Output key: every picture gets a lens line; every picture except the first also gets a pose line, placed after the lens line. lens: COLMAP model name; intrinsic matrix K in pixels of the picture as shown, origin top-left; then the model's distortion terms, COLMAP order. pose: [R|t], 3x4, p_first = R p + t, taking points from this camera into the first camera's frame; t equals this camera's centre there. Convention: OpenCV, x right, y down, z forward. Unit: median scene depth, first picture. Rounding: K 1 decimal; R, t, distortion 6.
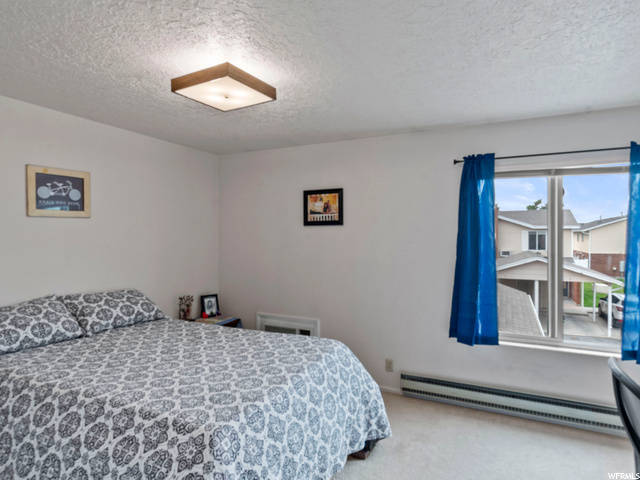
lens RADIAL K [[380.5, 0, 319.9], [0, 380.5, 236.2], [0, 0, 1]] dist [0.001951, -0.000226]
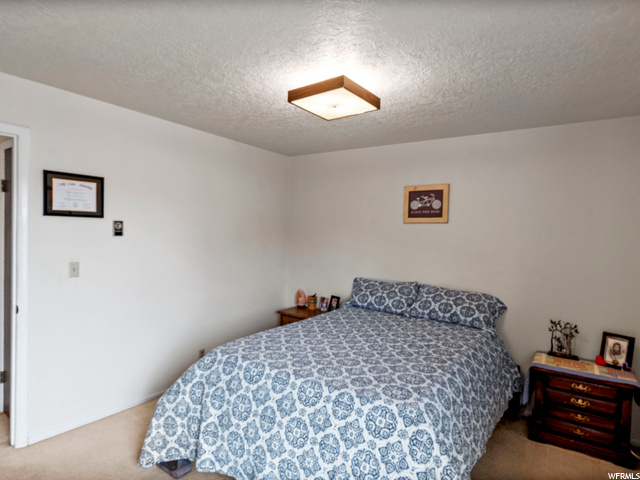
lens RADIAL K [[370.4, 0, 320.1], [0, 370.4, 242.9], [0, 0, 1]] dist [0.000498, 0.000260]
pose [[-0.160928, 0.016422, -0.986829, 0.605610], [-0.037652, 0.999032, 0.022766, 0.001365], [0.986248, 0.040820, -0.160154, 0.852659]]
